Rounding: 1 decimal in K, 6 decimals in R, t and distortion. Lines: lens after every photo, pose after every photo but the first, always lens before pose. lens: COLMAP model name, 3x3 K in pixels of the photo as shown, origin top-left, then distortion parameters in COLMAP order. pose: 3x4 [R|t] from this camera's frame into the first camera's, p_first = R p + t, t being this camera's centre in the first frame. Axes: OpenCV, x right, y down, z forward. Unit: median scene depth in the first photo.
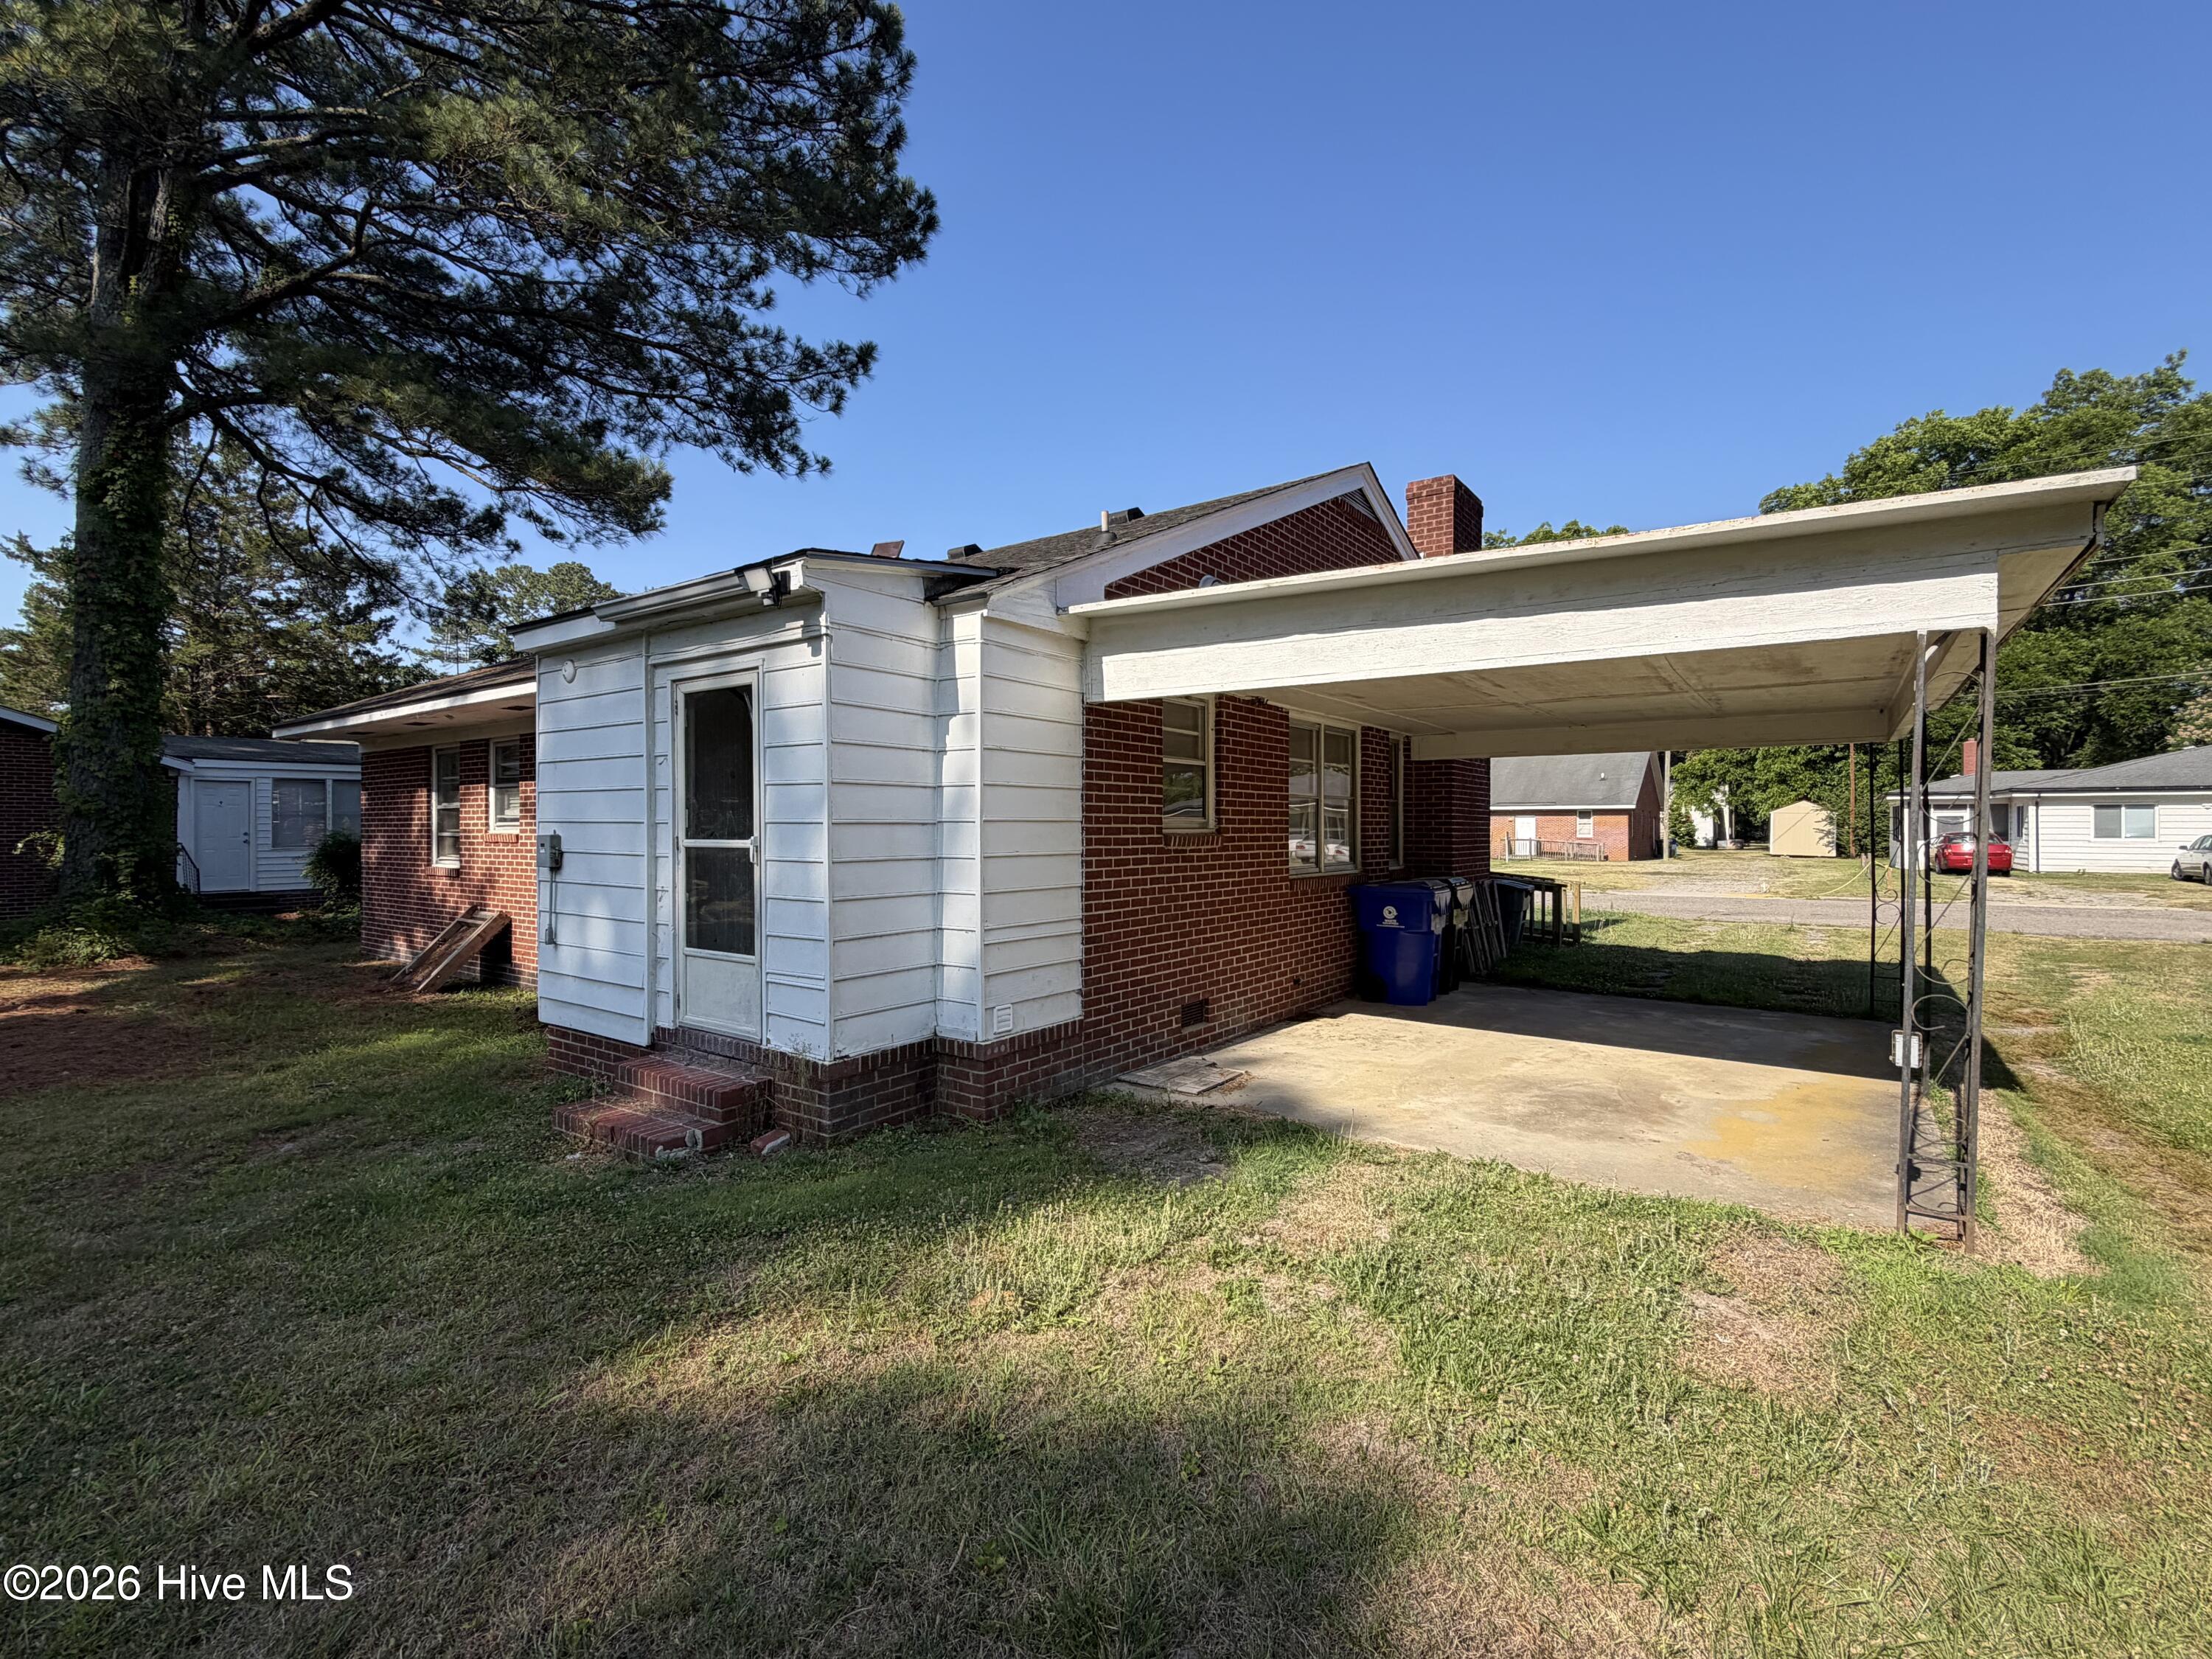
lens RADIAL K [[1009.2, 0, 1106.0], [0, 1009.2, 829.5], [0, 0, 1]] dist [-0.000445, -0.000191]
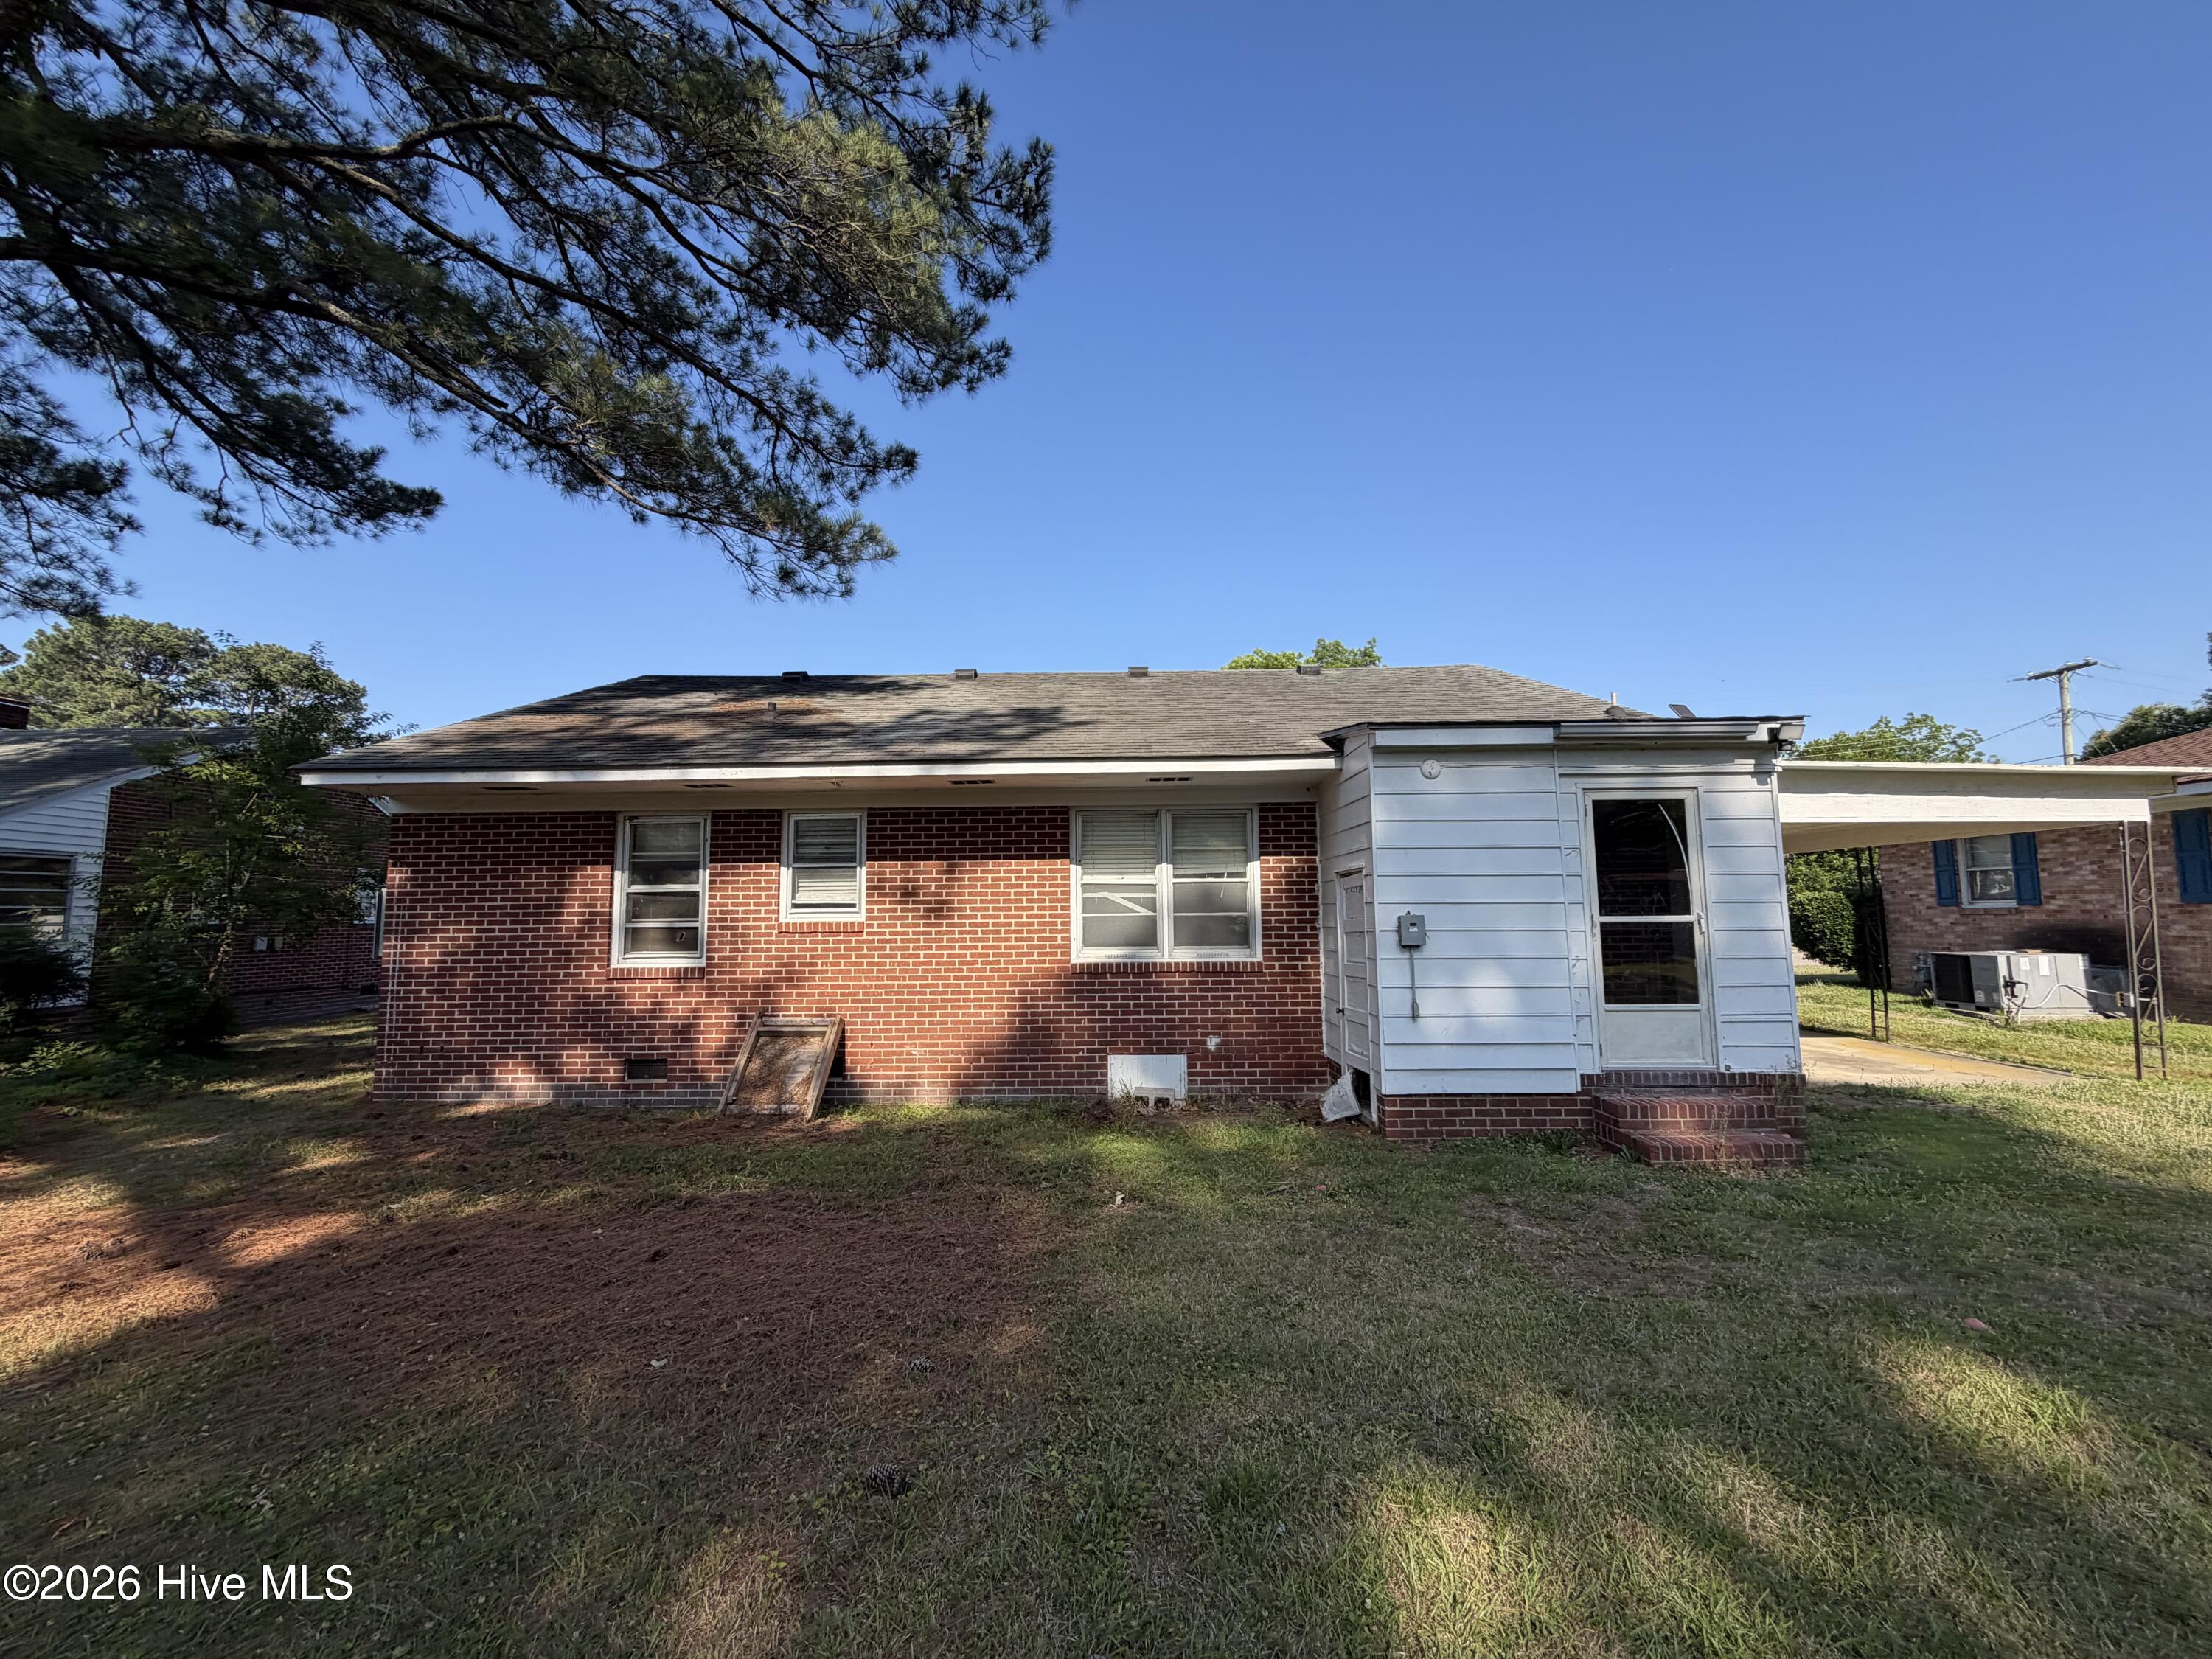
lens RADIAL K [[882.9, 0, 1106.0], [0, 882.9, 829.5], [0, 0, 1]] dist [0.001828, 0.000351]
pose [[0.815666, 0.049649, 0.576389, -1.604862], [0.009476, 0.995030, -0.099120, 0.005873], [-0.578446, 0.086310, 0.811142, 0.475806]]
